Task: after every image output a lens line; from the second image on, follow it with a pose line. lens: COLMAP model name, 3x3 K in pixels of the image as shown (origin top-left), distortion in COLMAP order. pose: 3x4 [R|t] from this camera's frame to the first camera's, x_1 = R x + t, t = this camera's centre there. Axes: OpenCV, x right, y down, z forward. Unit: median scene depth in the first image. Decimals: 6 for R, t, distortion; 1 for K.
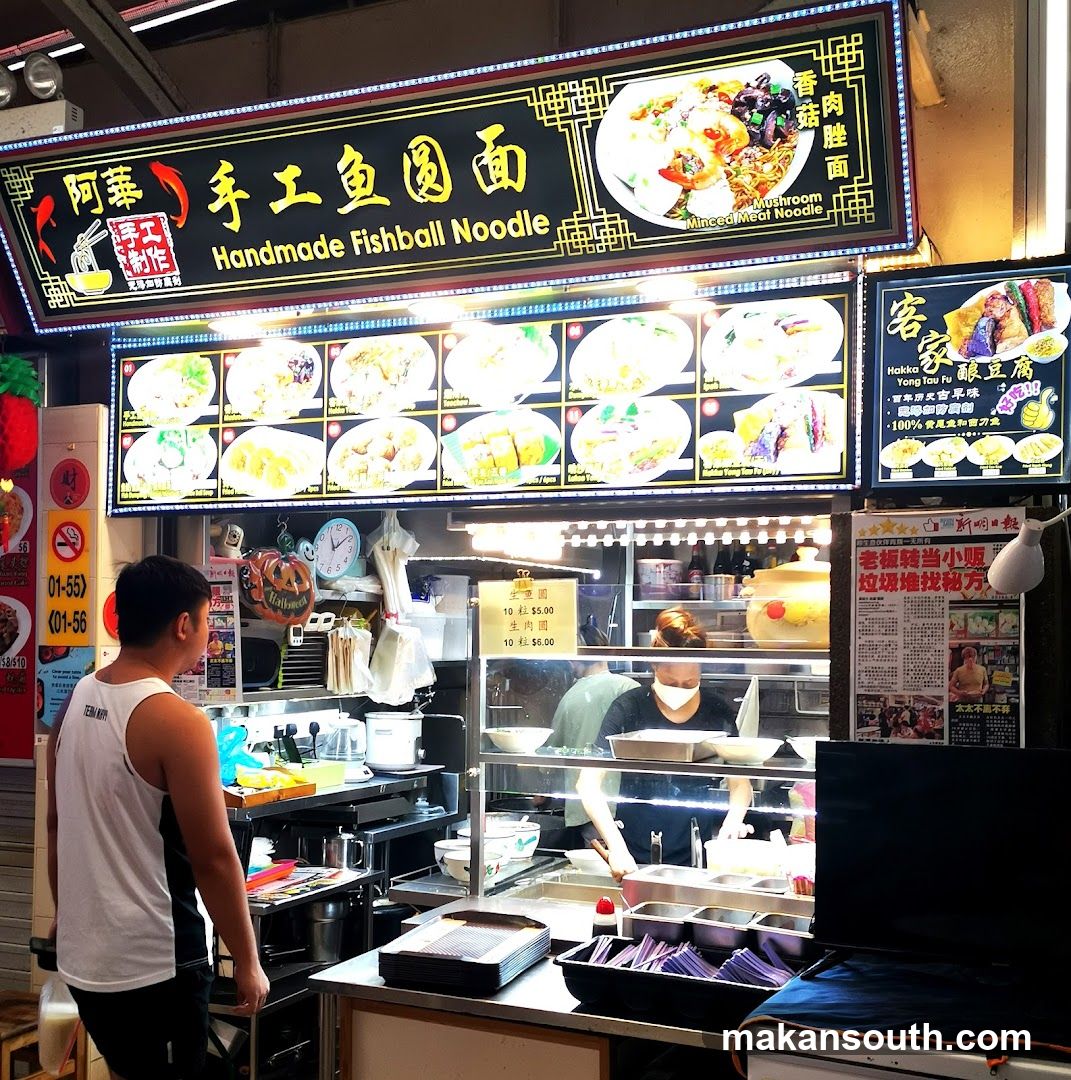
lens RADIAL K [[1339.4, 0, 535.4], [0, 1339.4, 604.7], [0, 0, 1]] dist [0.086769, 0.000000]
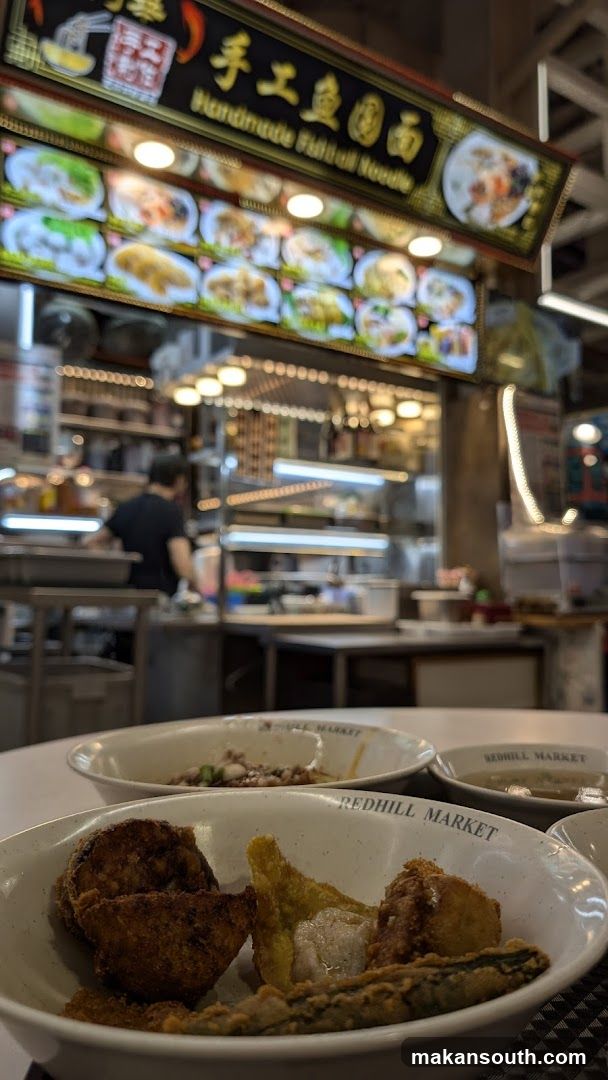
lens RADIAL K [[800.1, 0, 293.6], [0, 800.1, 541.2], [0, 0, 1]] dist [-0.021082, 0.012919]
pose [[0.534857, 0.048599, 0.843544, -0.851314], [-0.021716, 0.998805, -0.043775, 0.198747], [-0.844664, 0.005095, 0.535273, 0.569568]]
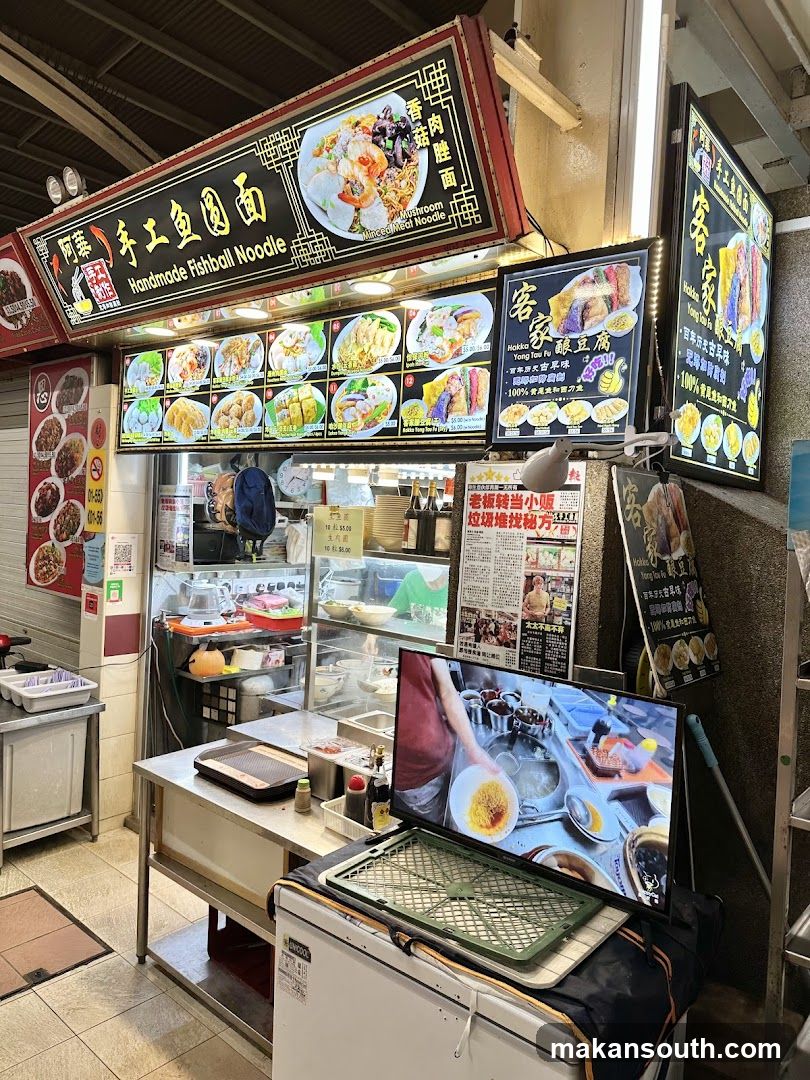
lens RADIAL K [[751.6, 0, 400.6], [0, 751.6, 550.4], [0, 0, 1]] dist [0.048502, -0.047751]
pose [[0.952650, 0.053569, -0.299313, 0.352263], [-0.034452, 0.997036, 0.068786, -0.029691], [0.302111, -0.055217, 0.951672, 0.277985]]
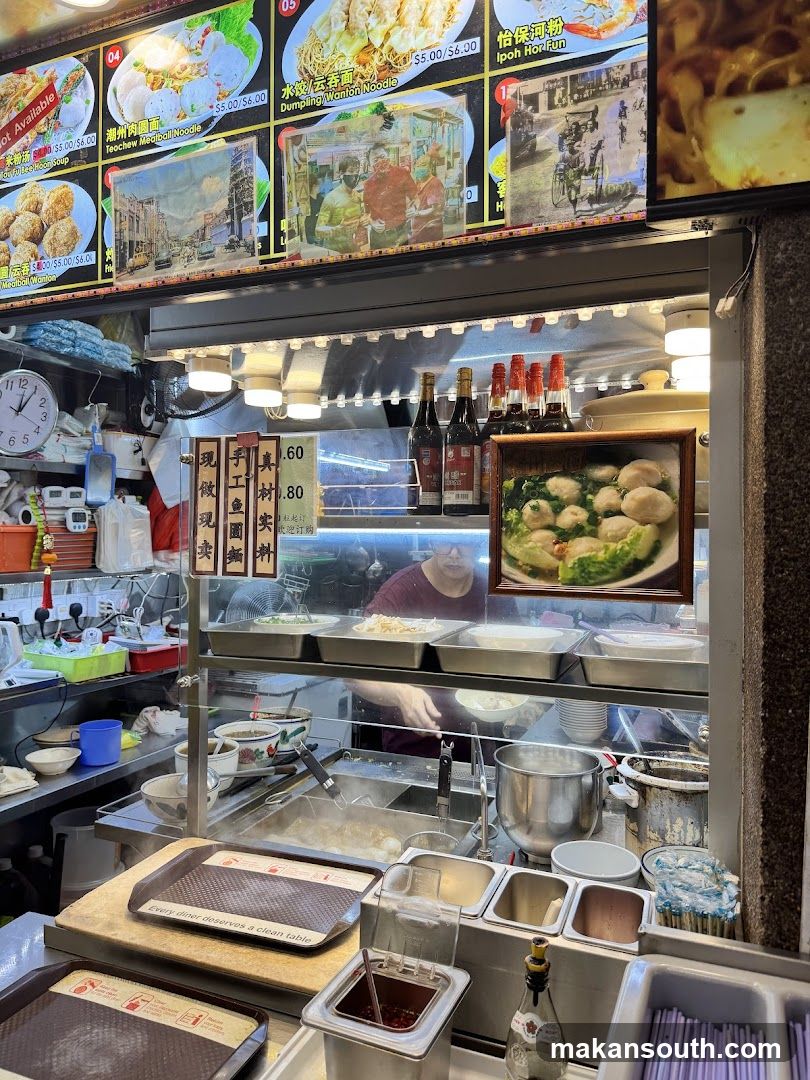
lens RADIAL K [[751.6, 0, 393.6], [0, 751.6, 536.0], [0, 0, 1]] dist [0.048502, -0.047751]
pose [[0.999676, -0.008584, 0.023946, 0.070665], [0.007901, 0.999562, 0.028505, 0.035800], [-0.024180, -0.028307, 0.999307, 0.664938]]
